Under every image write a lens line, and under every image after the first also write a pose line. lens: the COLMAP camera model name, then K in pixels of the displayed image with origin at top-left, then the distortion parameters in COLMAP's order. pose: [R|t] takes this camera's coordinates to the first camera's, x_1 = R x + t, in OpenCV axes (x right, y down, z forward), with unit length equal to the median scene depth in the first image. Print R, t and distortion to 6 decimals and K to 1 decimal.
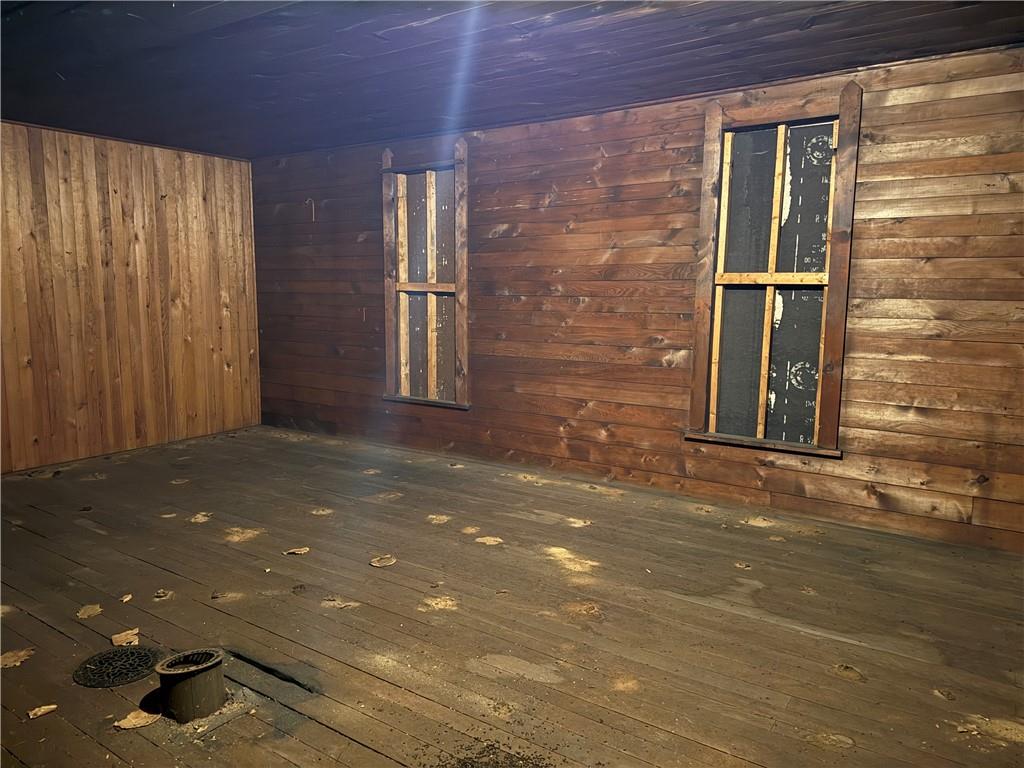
lens RADIAL K [[717.4, 0, 518.0], [0, 717.4, 385.8], [0, 0, 1]] dist [0.080281, -0.107602]
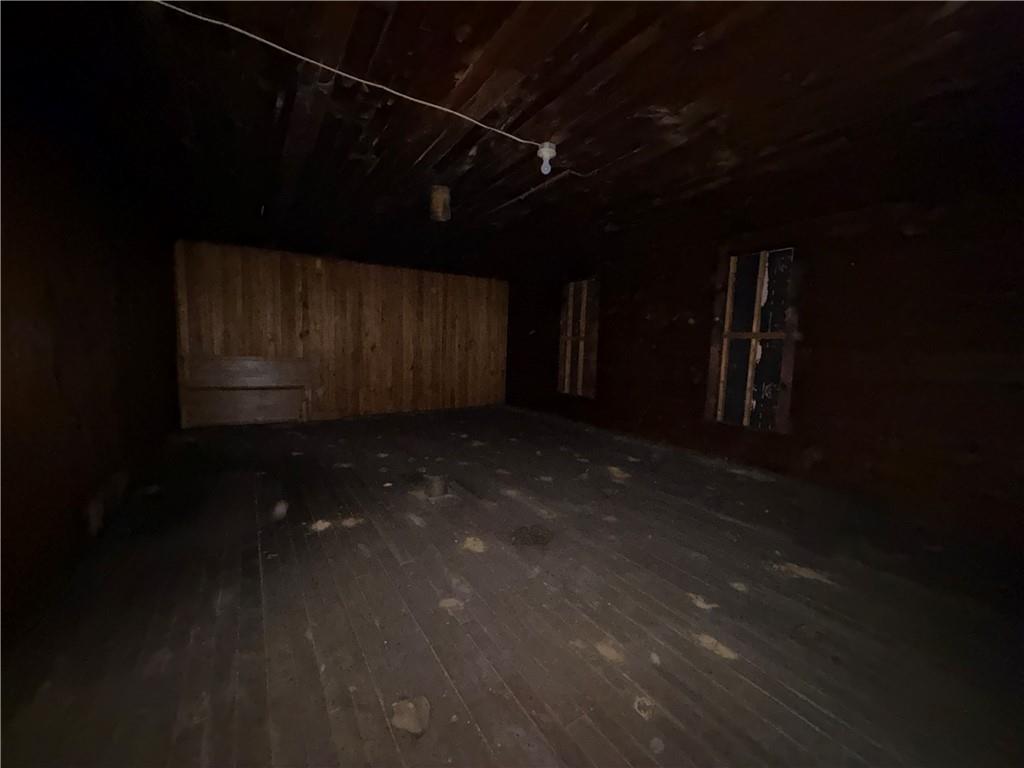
lens RADIAL K [[406.3, 0, 510.1], [0, 406.3, 383.1], [0, 0, 1]] dist [-0.000841, 0.000068]
pose [[0.921152, 0.057499, -0.384932, 0.151164], [-0.073008, 0.996998, -0.025782, 0.030674], [0.382294, 0.051852, 0.922585, -0.117524]]
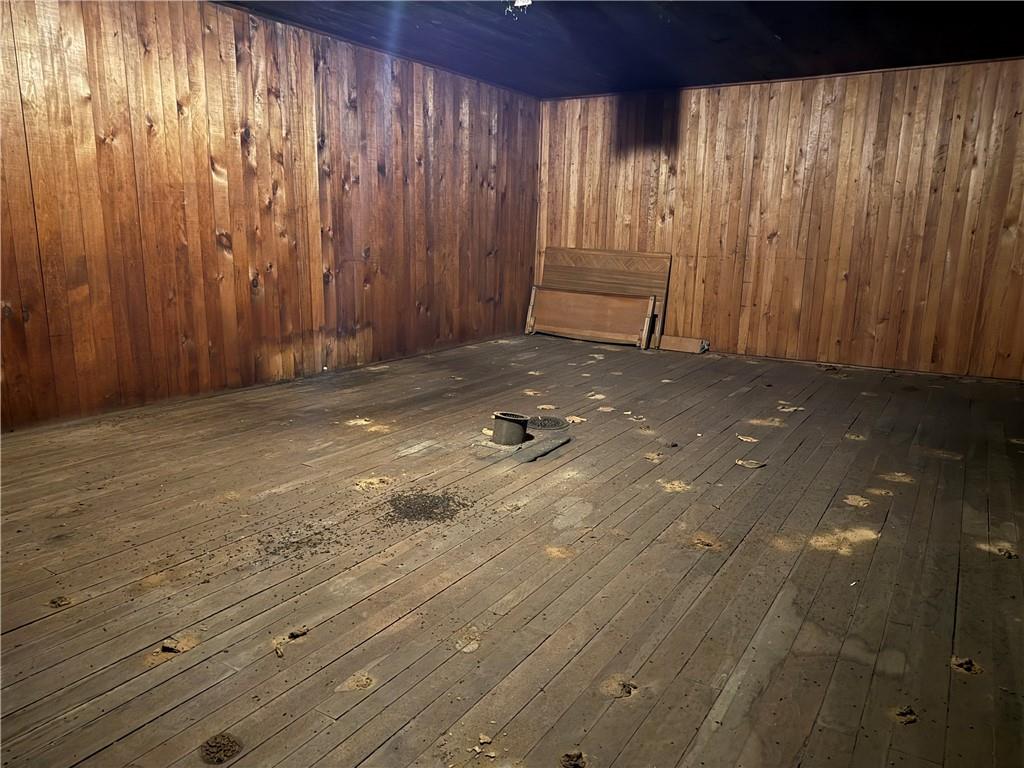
lens RADIAL K [[723.4, 0, 512.0], [0, 723.4, 384.0], [0, 0, 1]] dist [0.093524, -0.107959]
pose [[0.034490, 0.202135, -0.978750, 0.555047], [-0.150717, 0.969185, 0.194848, -0.013504], [0.987975, 0.140794, 0.063893, 0.402971]]
